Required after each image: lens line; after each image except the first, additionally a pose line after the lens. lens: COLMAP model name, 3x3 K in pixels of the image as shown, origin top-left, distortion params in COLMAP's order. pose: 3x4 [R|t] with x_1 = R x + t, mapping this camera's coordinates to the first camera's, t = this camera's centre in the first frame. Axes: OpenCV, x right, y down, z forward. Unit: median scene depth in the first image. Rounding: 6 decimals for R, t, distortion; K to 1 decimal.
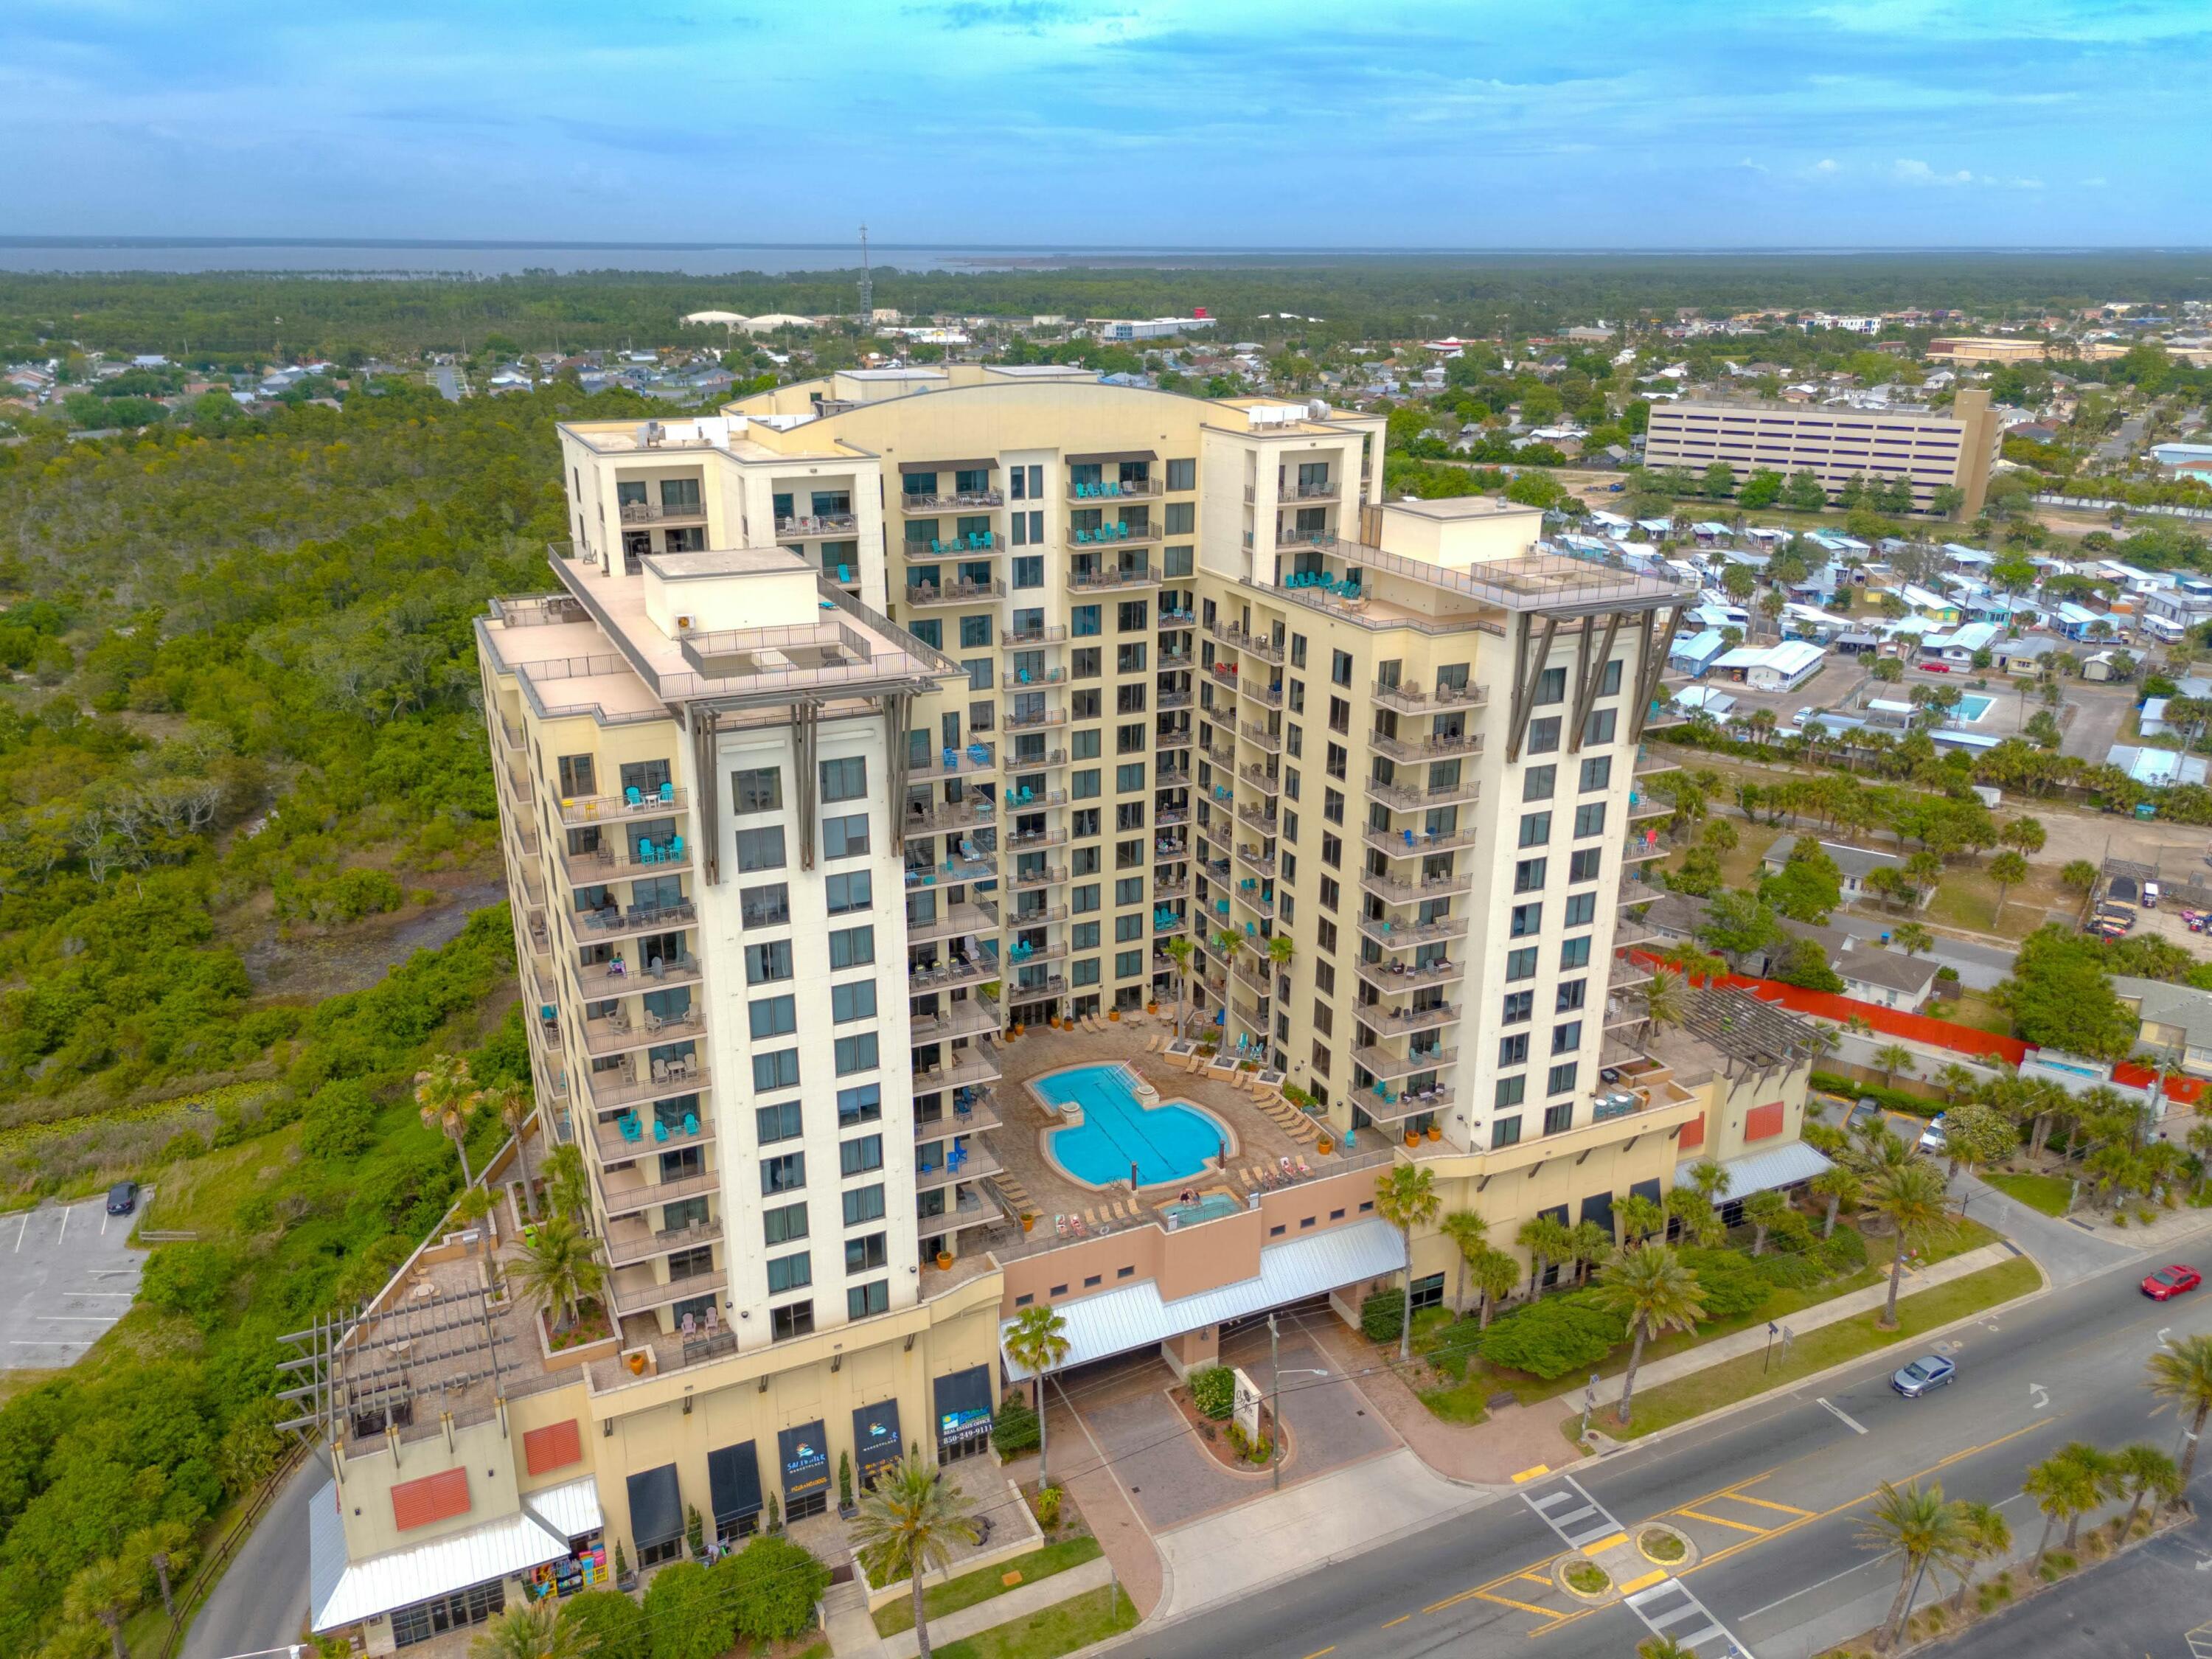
lens RADIAL K [[1650.5, 0, 1103.8], [0, 1650.5, 830.0], [0, 0, 1]] dist [0.043140, -0.025593]
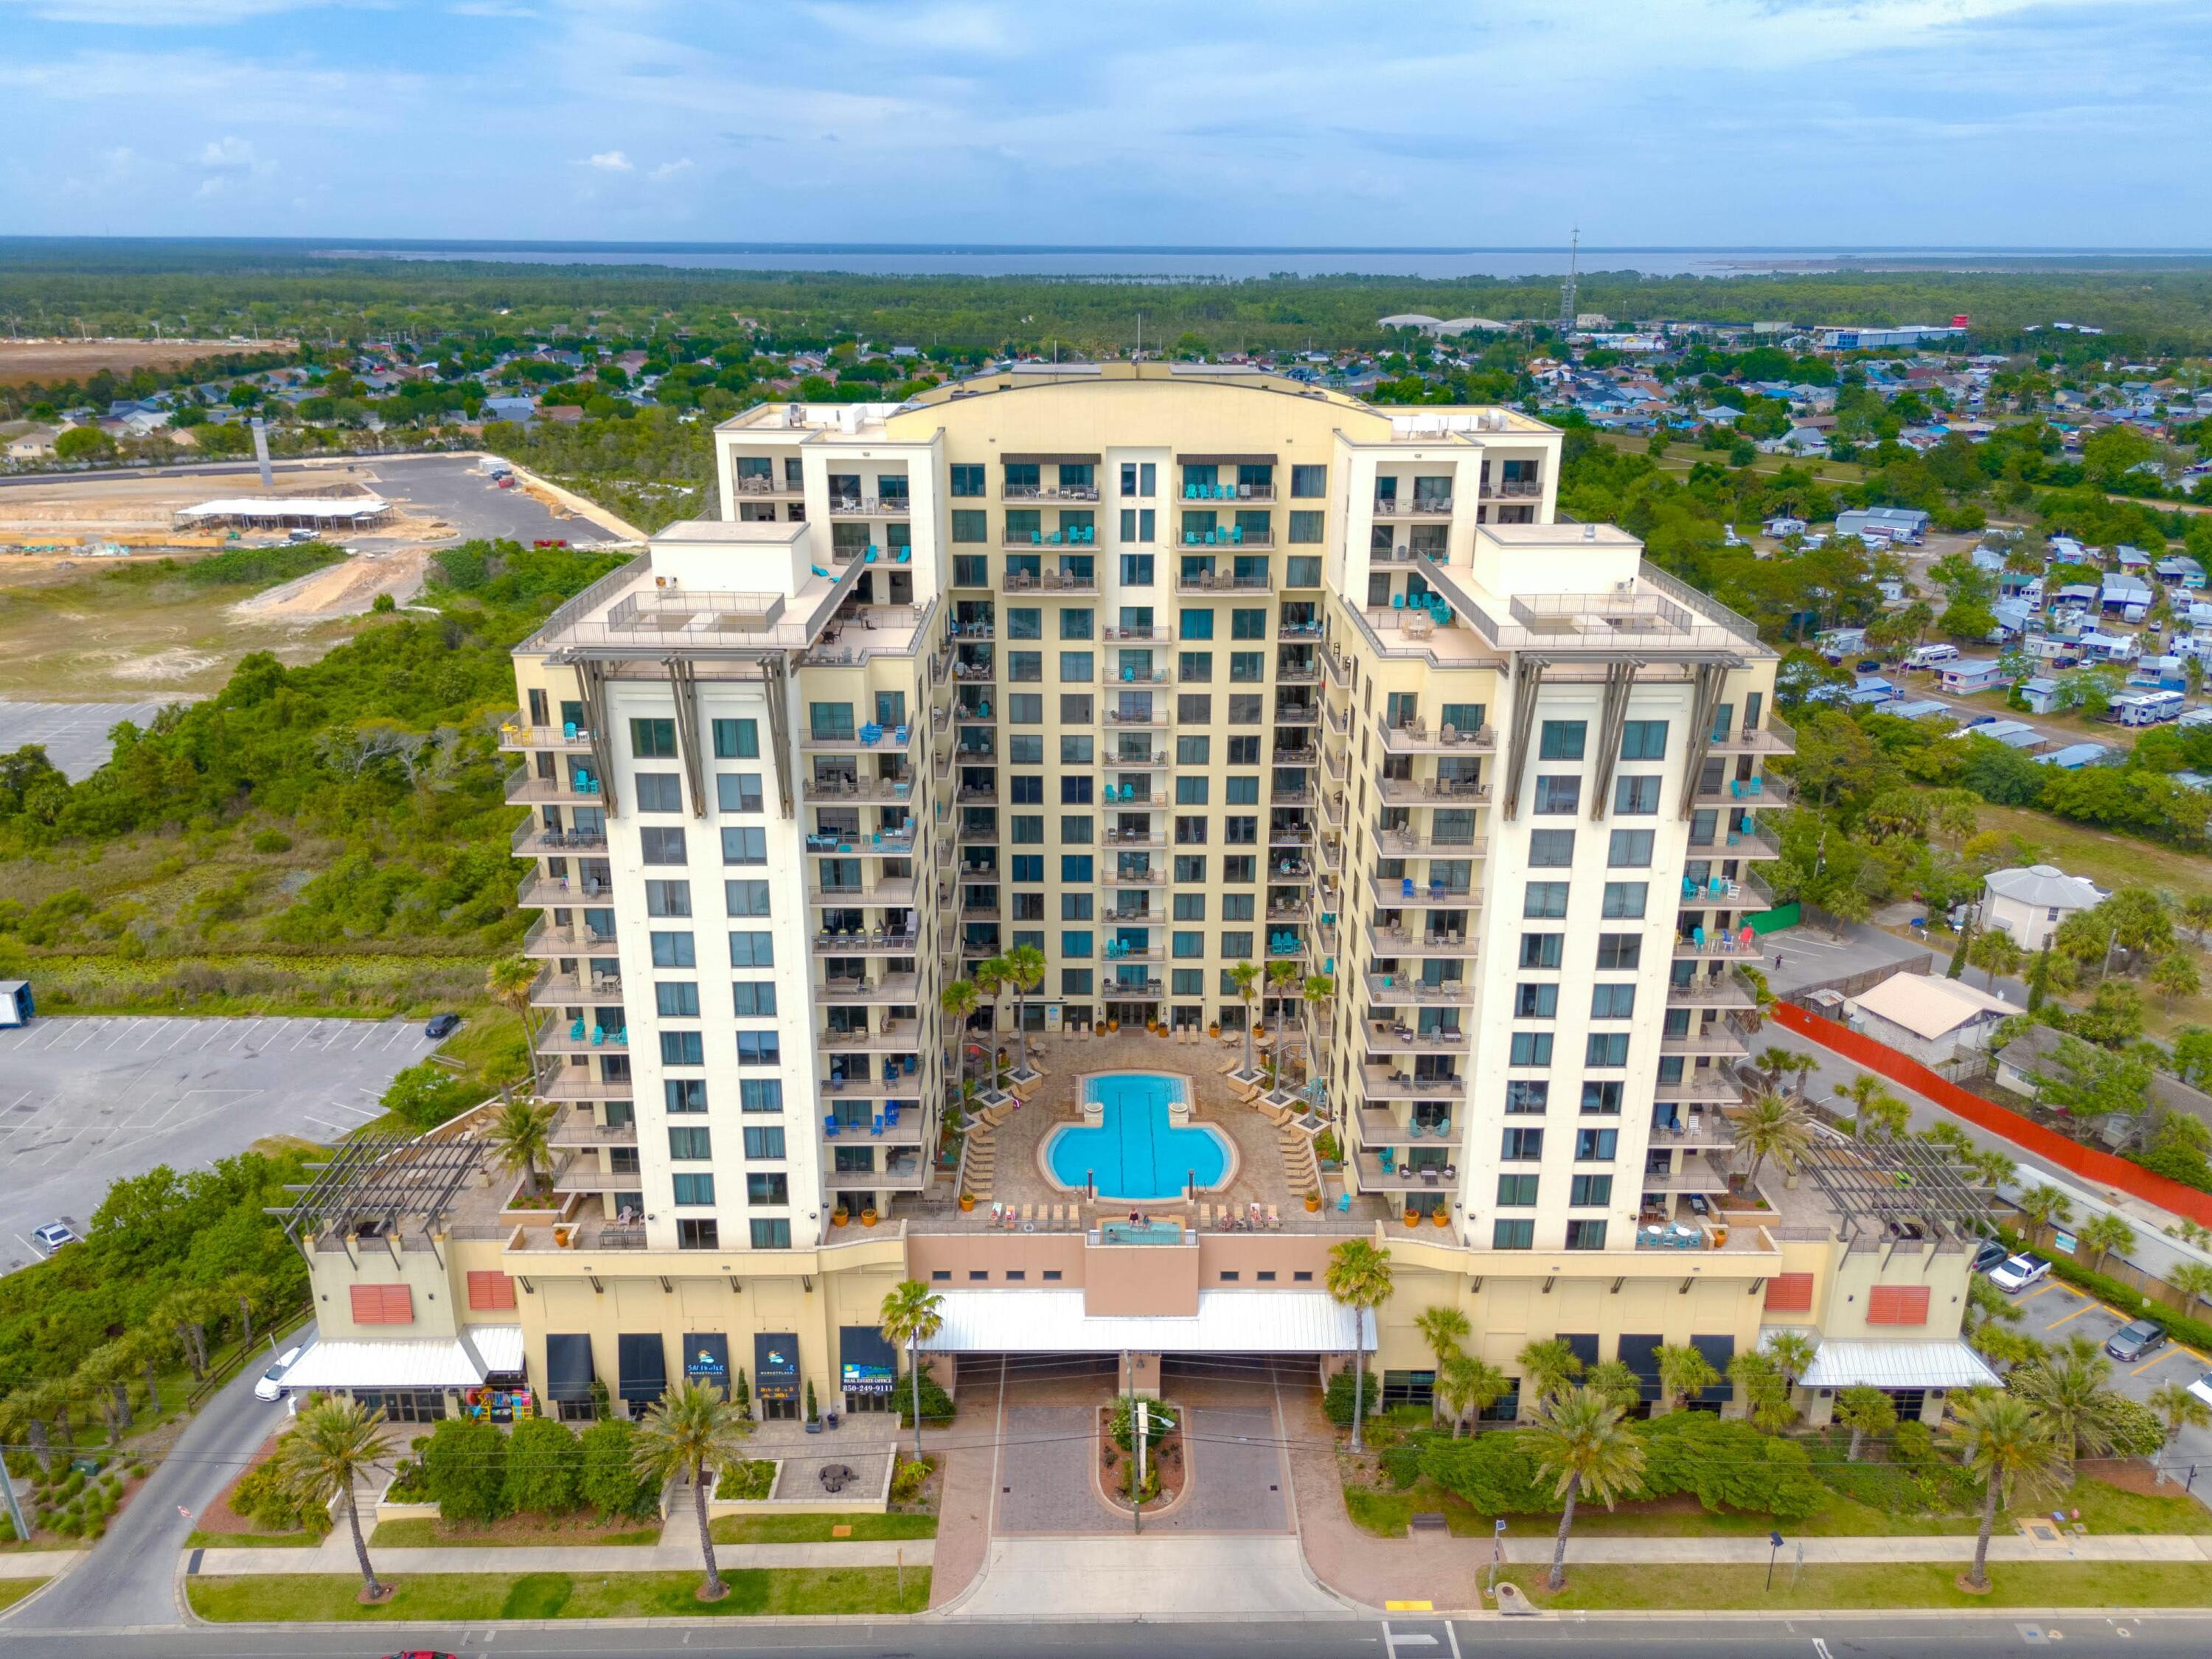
lens RADIAL K [[1650.5, 0, 1103.8], [0, 1650.5, 830.0], [0, 0, 1]] dist [0.043140, -0.025593]
pose [[0.907243, 0.140578, -0.396419, 0.358270], [-0.141469, 0.989570, 0.027156, -0.025575], [0.396102, 0.031443, 0.917668, 0.084619]]
